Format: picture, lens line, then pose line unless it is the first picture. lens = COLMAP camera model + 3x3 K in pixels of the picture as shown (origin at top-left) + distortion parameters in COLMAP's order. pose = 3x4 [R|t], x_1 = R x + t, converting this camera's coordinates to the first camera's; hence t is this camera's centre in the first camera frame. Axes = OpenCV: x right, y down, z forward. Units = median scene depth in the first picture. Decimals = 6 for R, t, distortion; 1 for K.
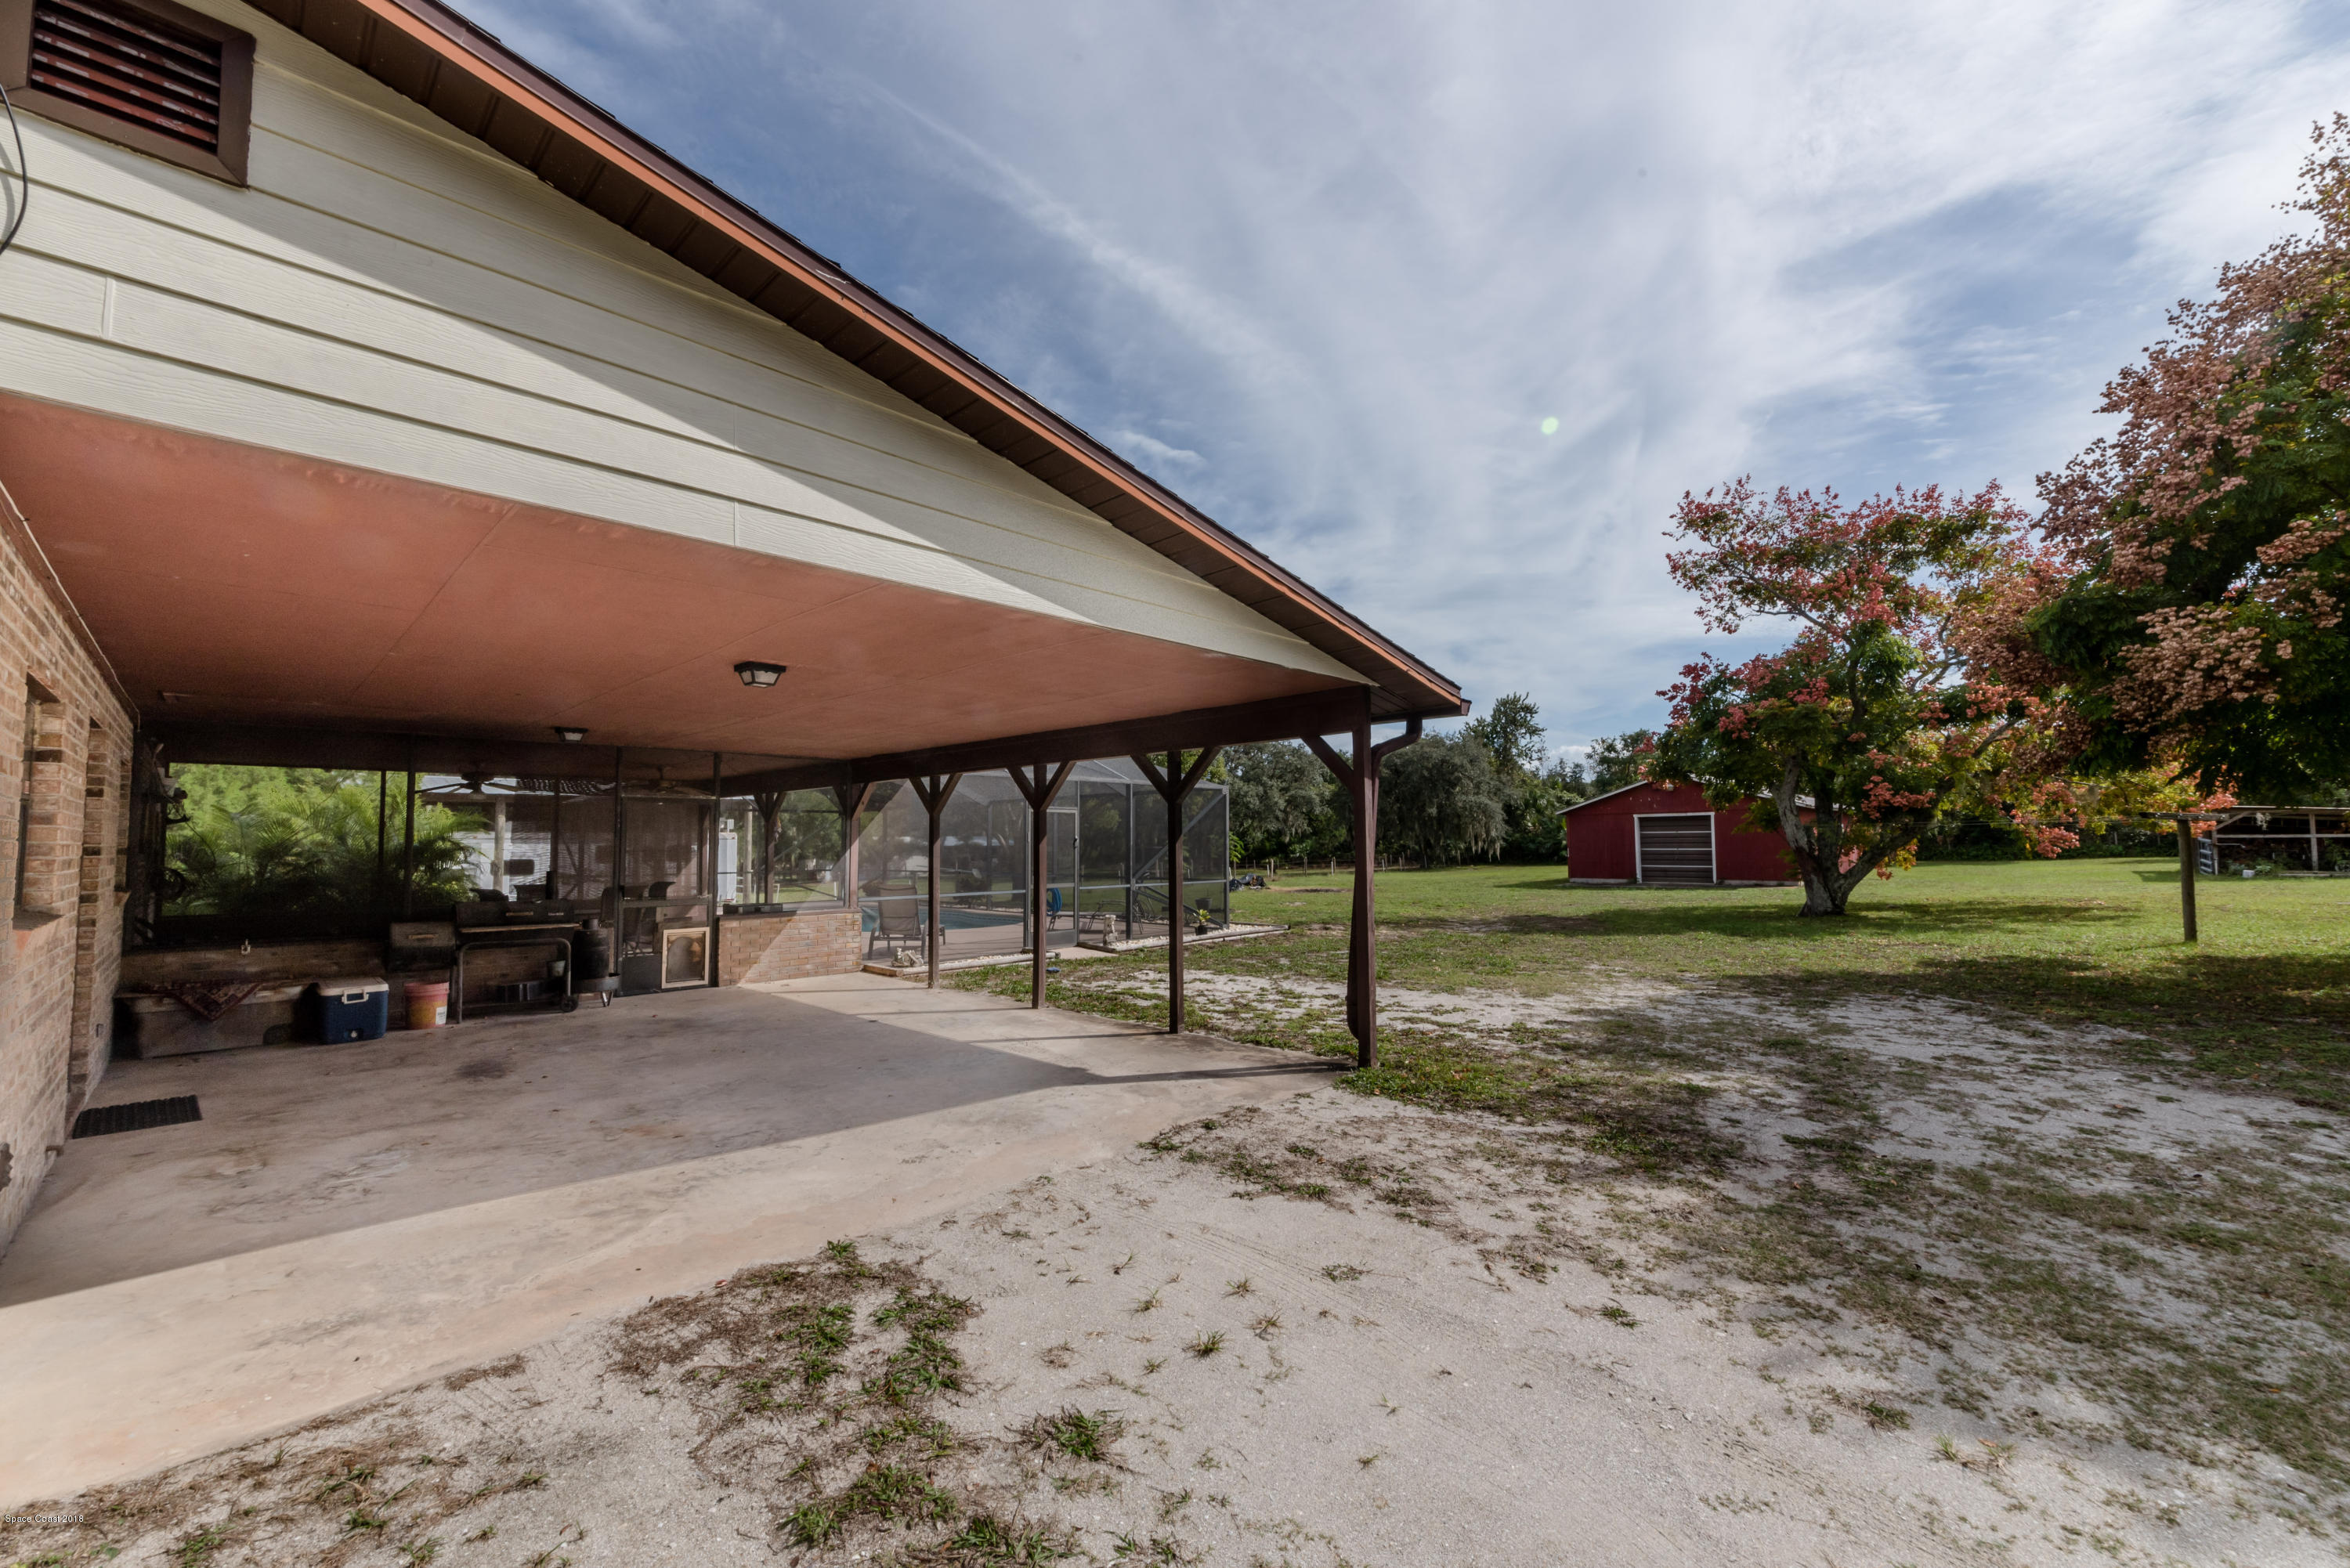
lens RADIAL K [[963.5, 0, 1170.8], [0, 963.5, 784.6], [0, 0, 1]] dist [-0.000444, 0.000319]
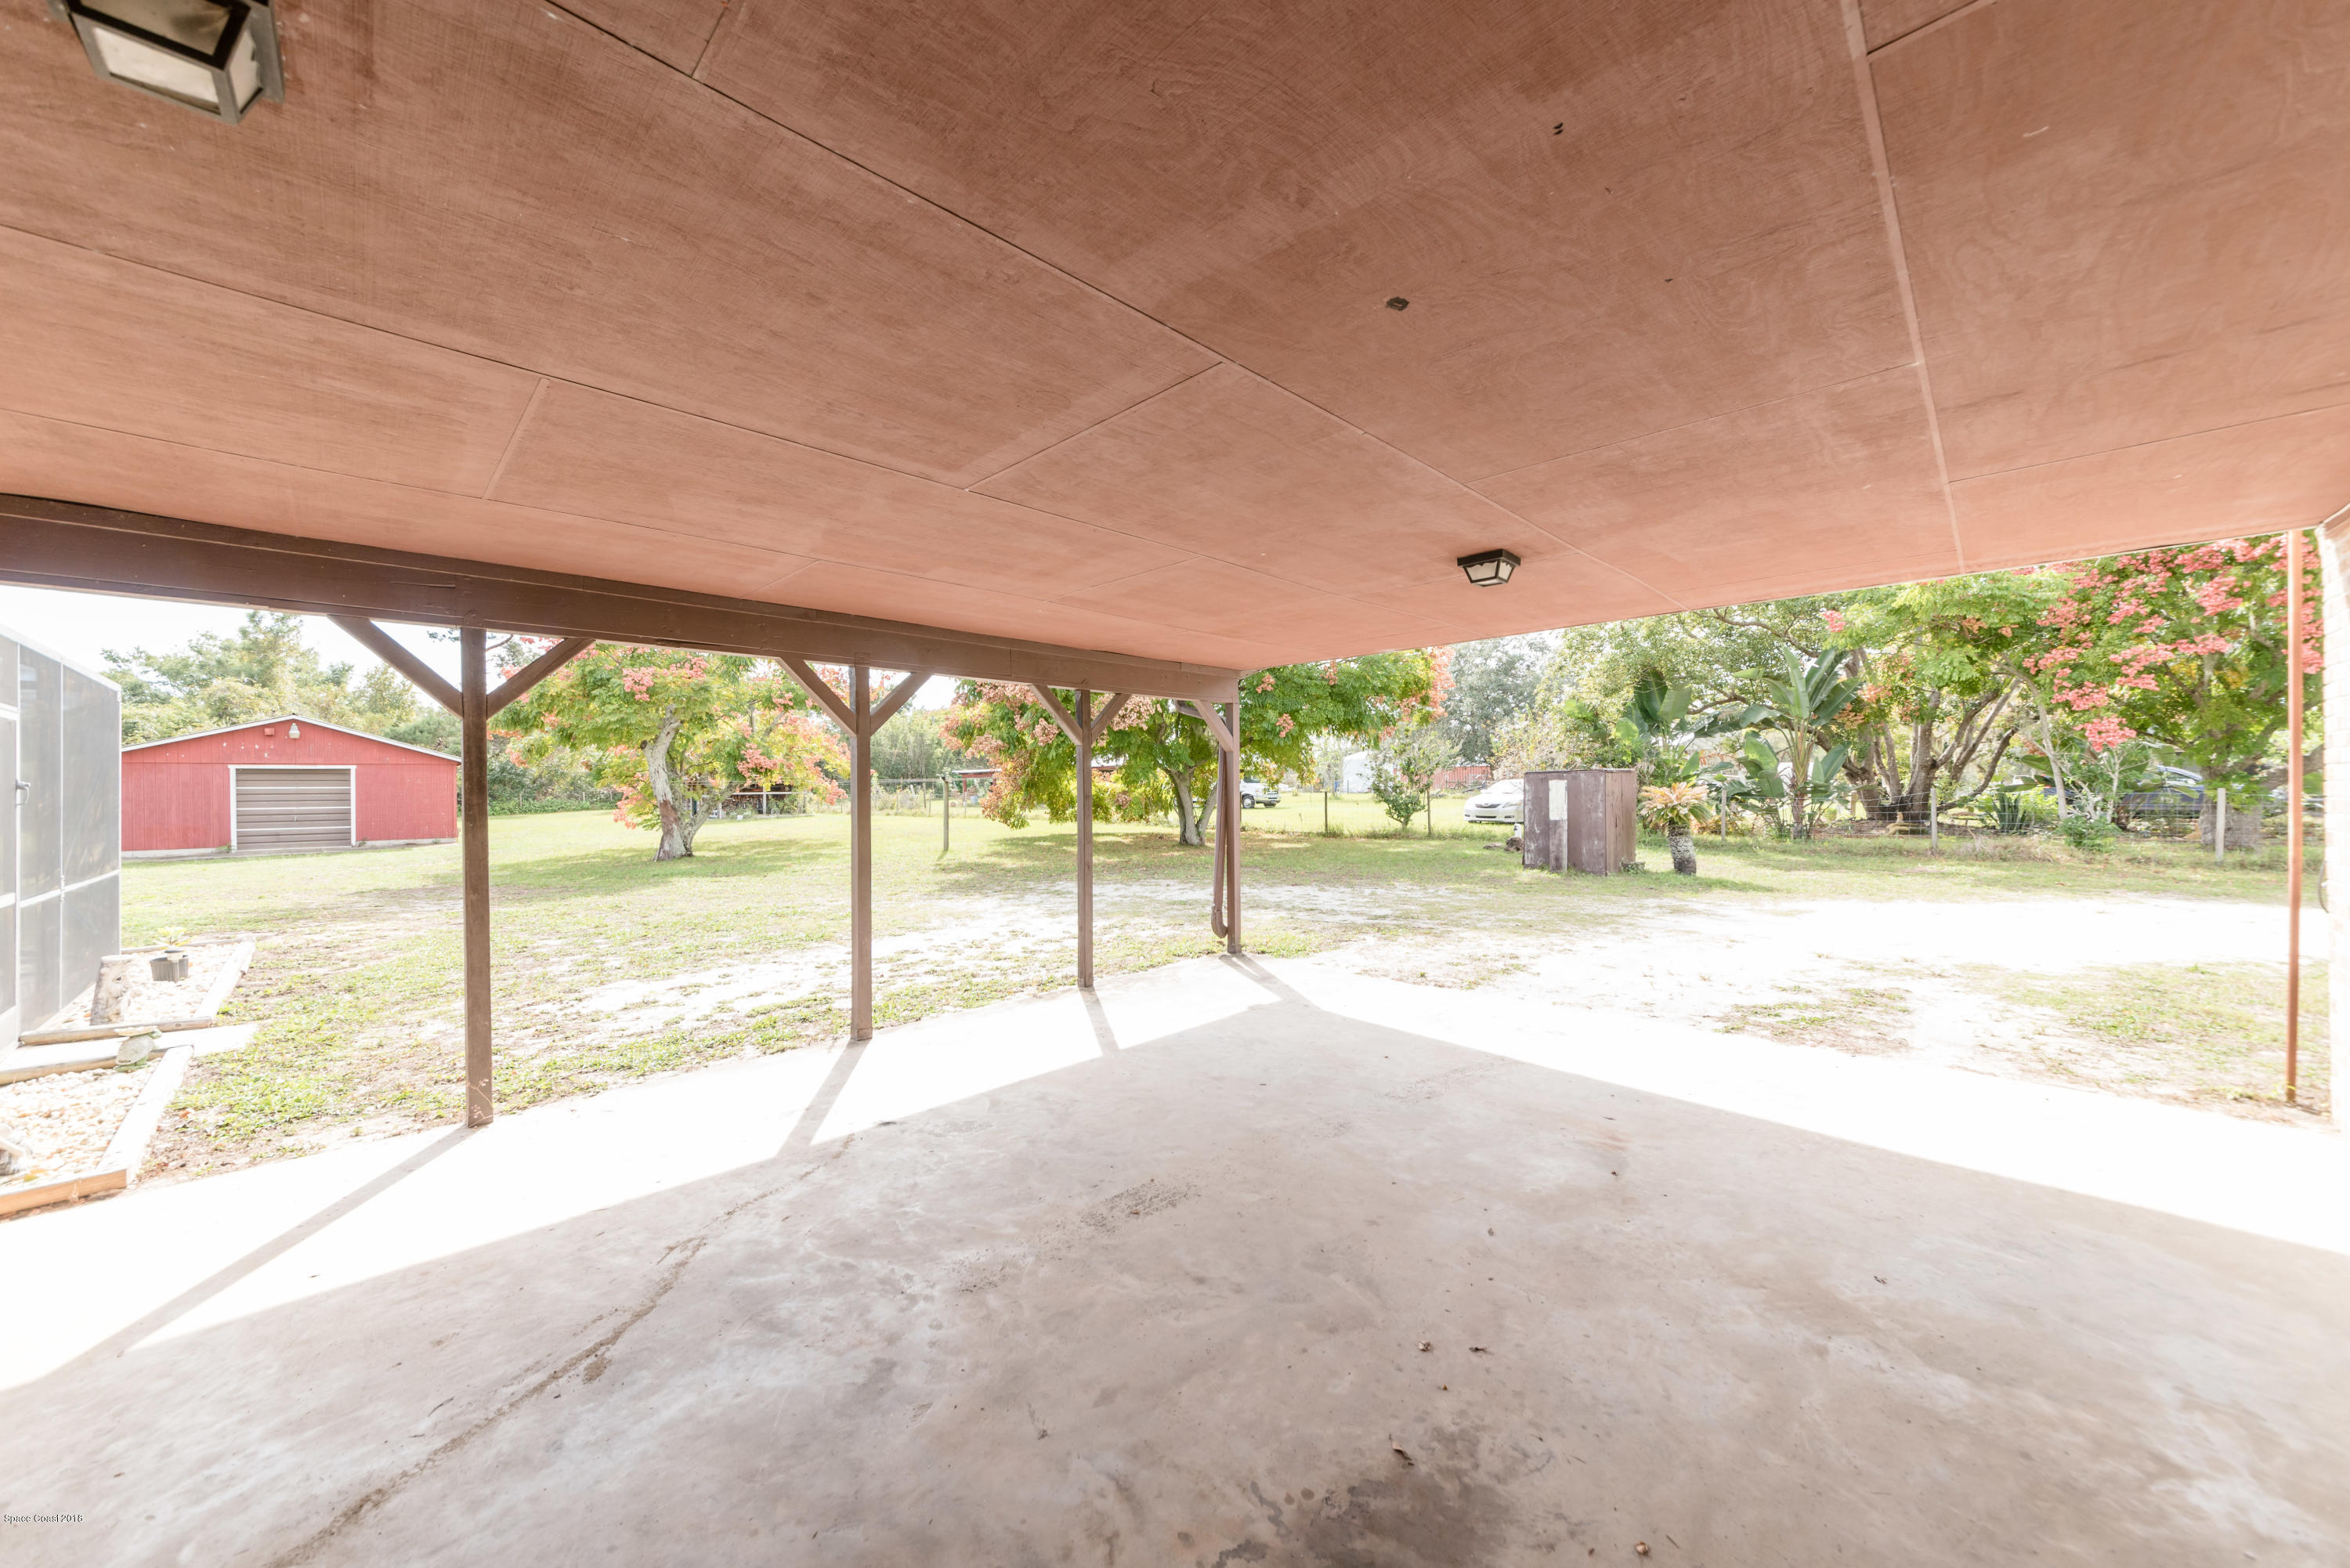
lens RADIAL K [[818.5, 0, 1177.0], [0, 818.5, 787.4], [0, 0, 1]] dist [-0.002340, -0.000408]
pose [[-0.012434, 0.008123, 0.999890, -0.198550], [-0.050039, 0.998709, -0.008735, 0.015700], [-0.998670, -0.050142, -0.012011, 0.228141]]
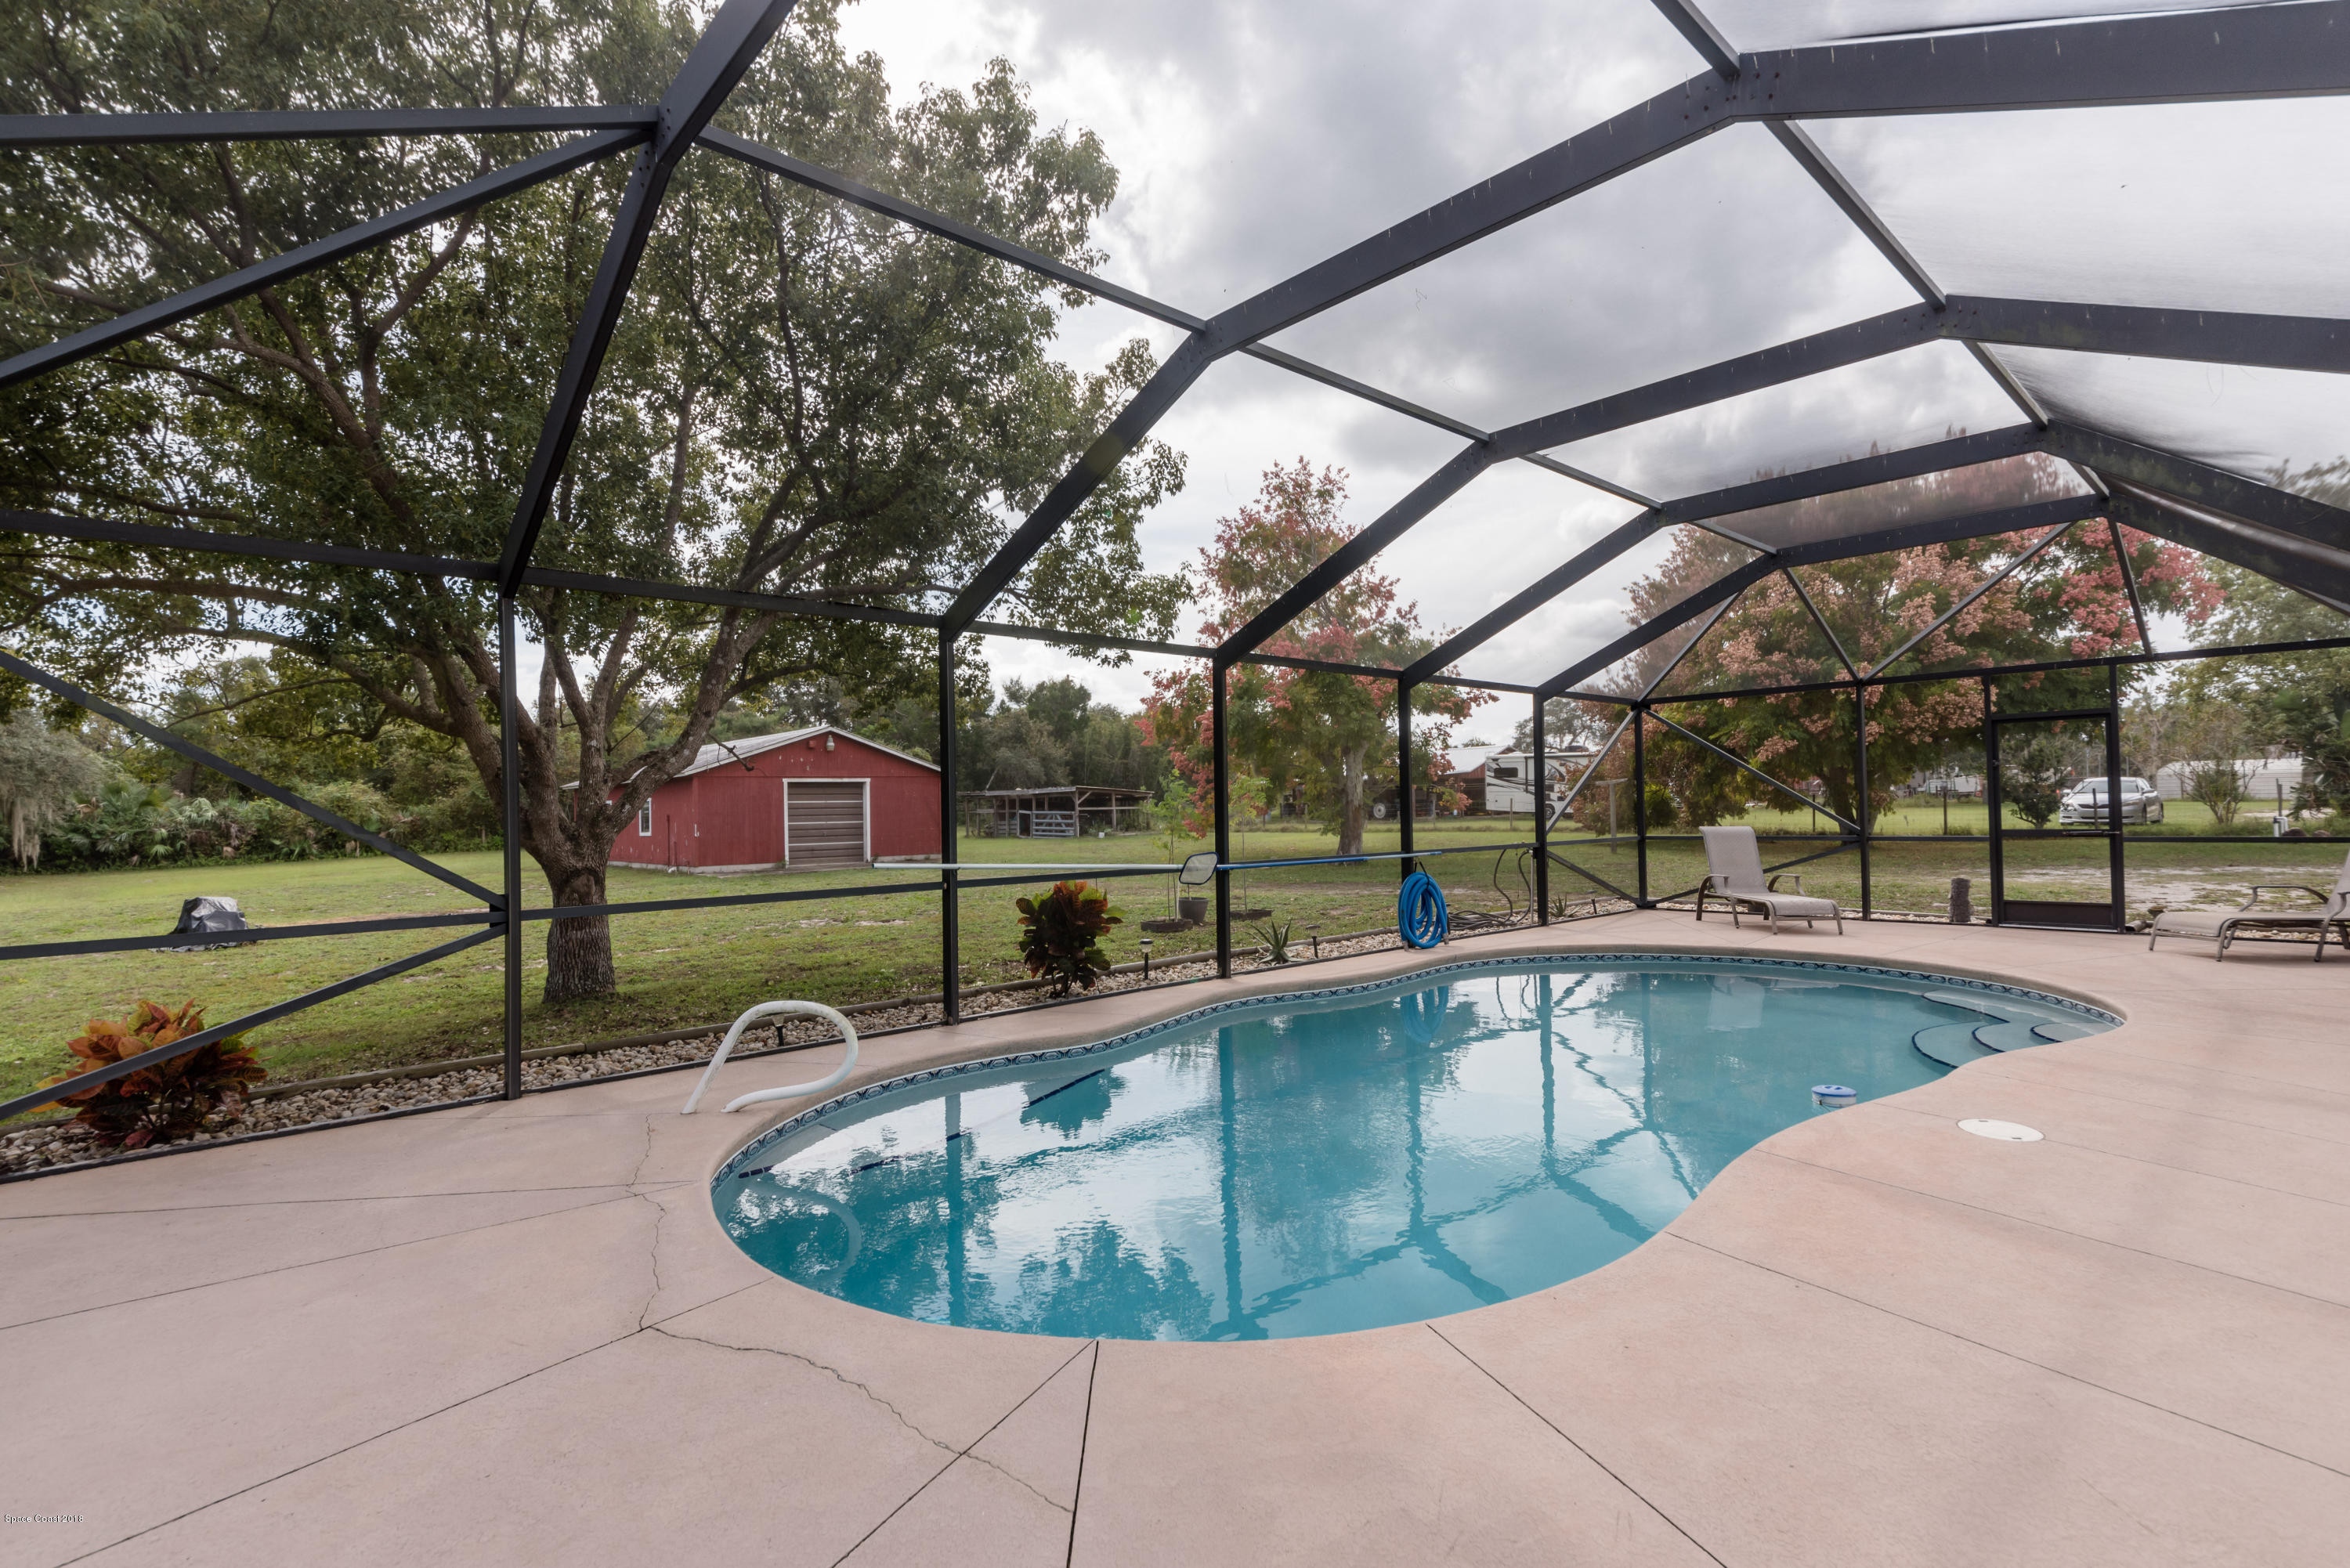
lens RADIAL K [[1088.0, 0, 1169.2], [0, 1088.0, 792.1], [0, 0, 1]] dist [-0.013993, -0.000419]
pose [[0.039455, 0.022675, 0.998964, -0.379628], [-0.037871, 0.999058, -0.021181, 0.048425], [-0.998503, -0.036996, 0.040277, 0.657092]]
